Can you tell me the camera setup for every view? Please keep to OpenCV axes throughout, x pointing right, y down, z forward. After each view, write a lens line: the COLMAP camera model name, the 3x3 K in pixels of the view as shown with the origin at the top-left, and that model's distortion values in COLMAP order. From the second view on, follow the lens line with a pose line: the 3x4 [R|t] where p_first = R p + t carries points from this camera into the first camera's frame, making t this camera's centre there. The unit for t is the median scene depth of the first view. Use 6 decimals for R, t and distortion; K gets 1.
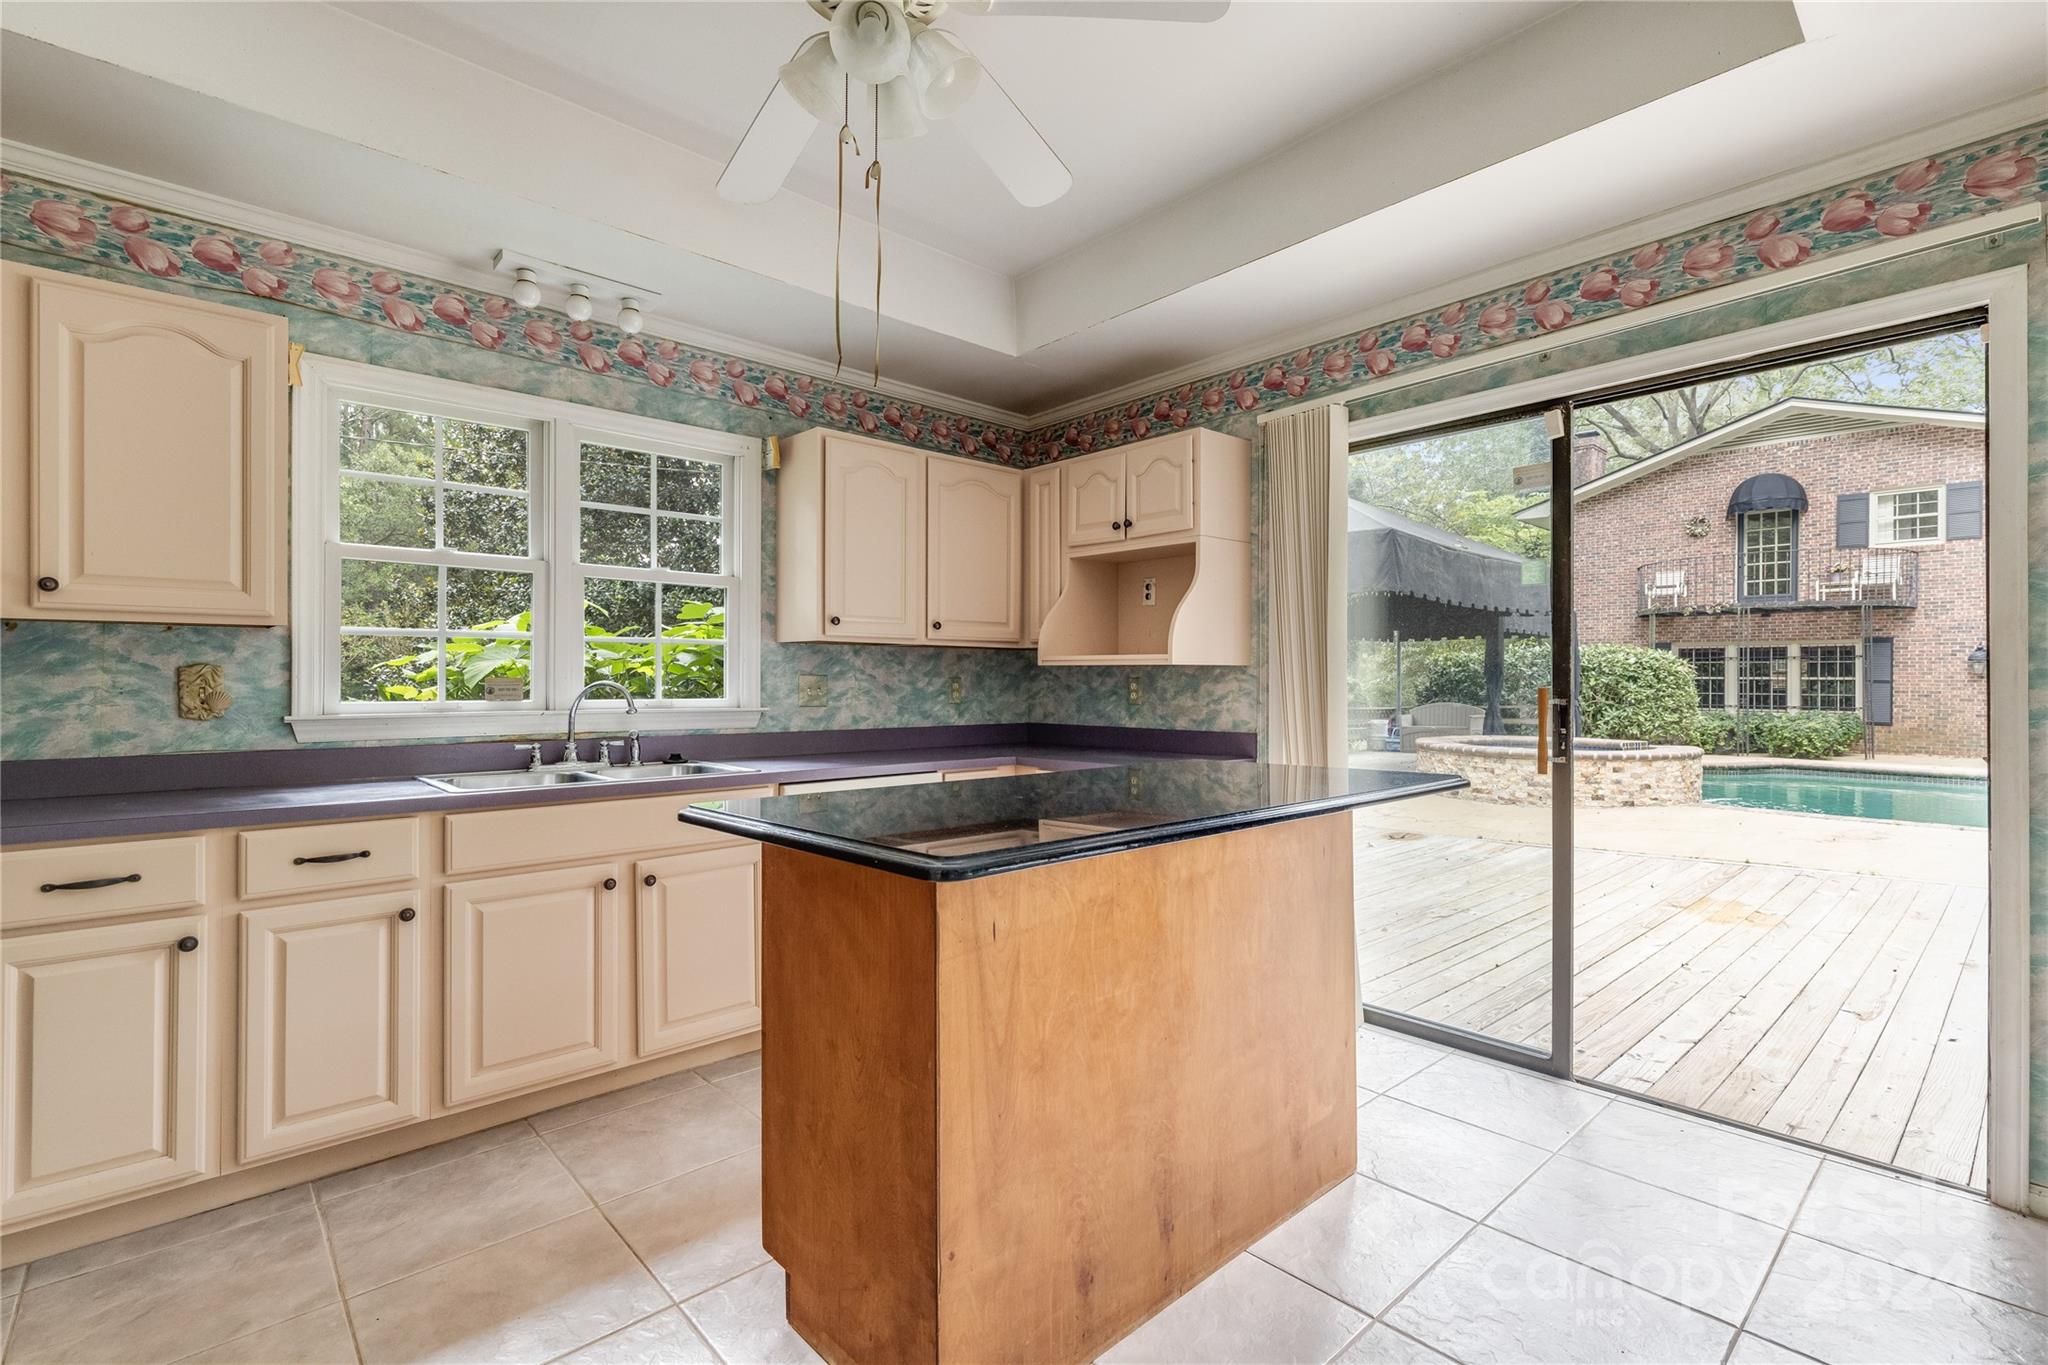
lens RADIAL K [[935.1, 0, 1023.5], [0, 935.1, 682.3], [0, 0, 1]] dist [-0.000618, 0.000951]
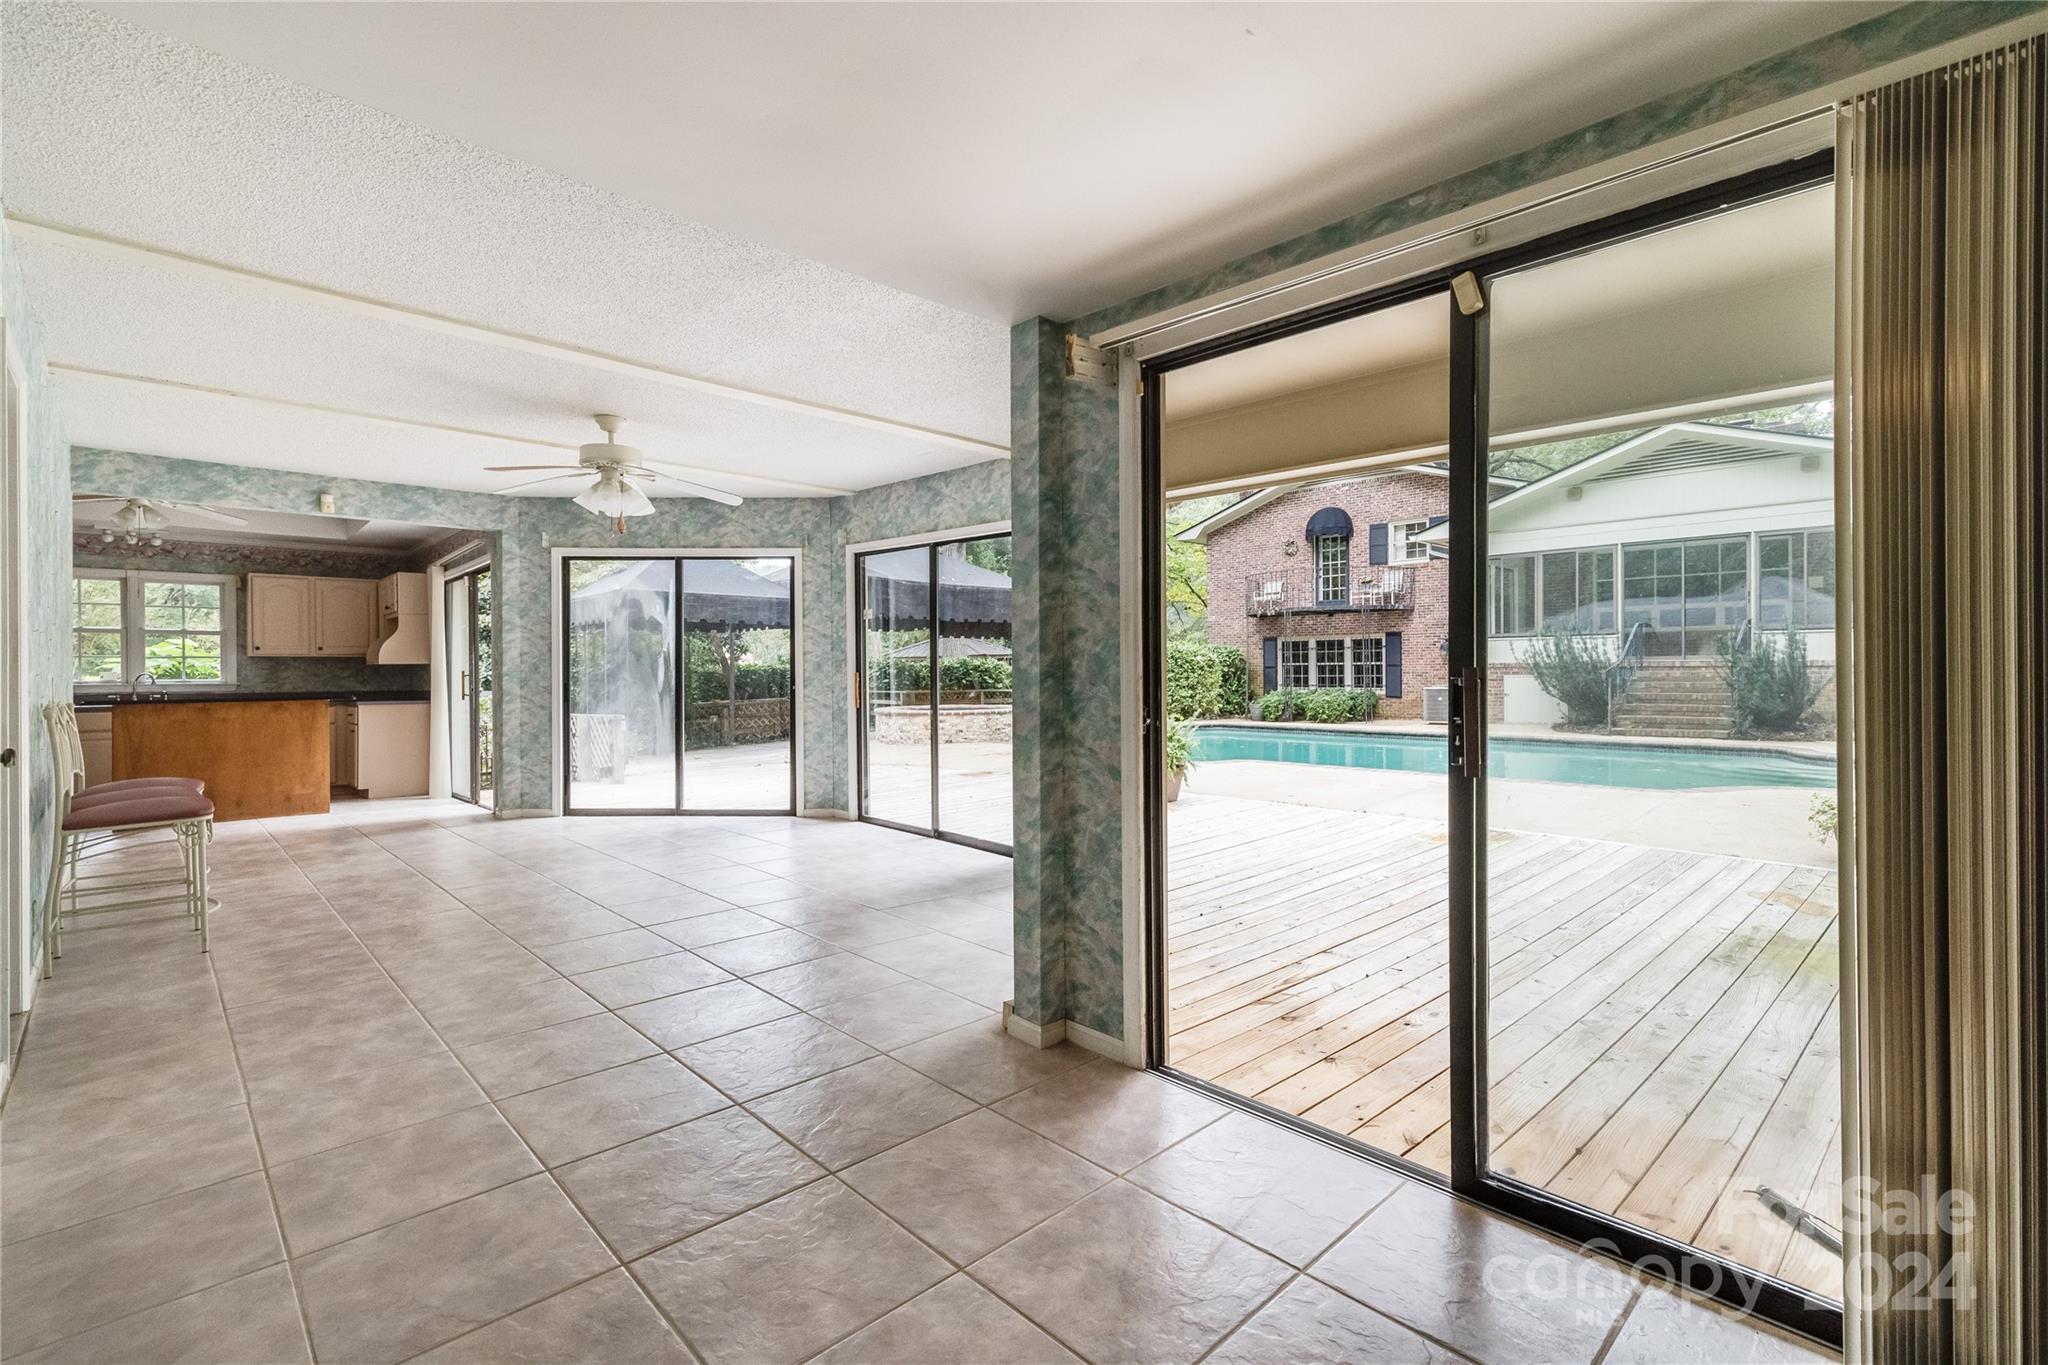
lens RADIAL K [[935.1, 0, 1024.7], [0, 935.1, 675.4], [0, 0, 1]] dist [-0.000618, 0.000951]
pose [[0.999646, -0.012196, 0.023653, 1.501839], [0.012187, 0.999926, 0.000544, 0.026529], [-0.023658, -0.000256, 0.999720, -1.315411]]
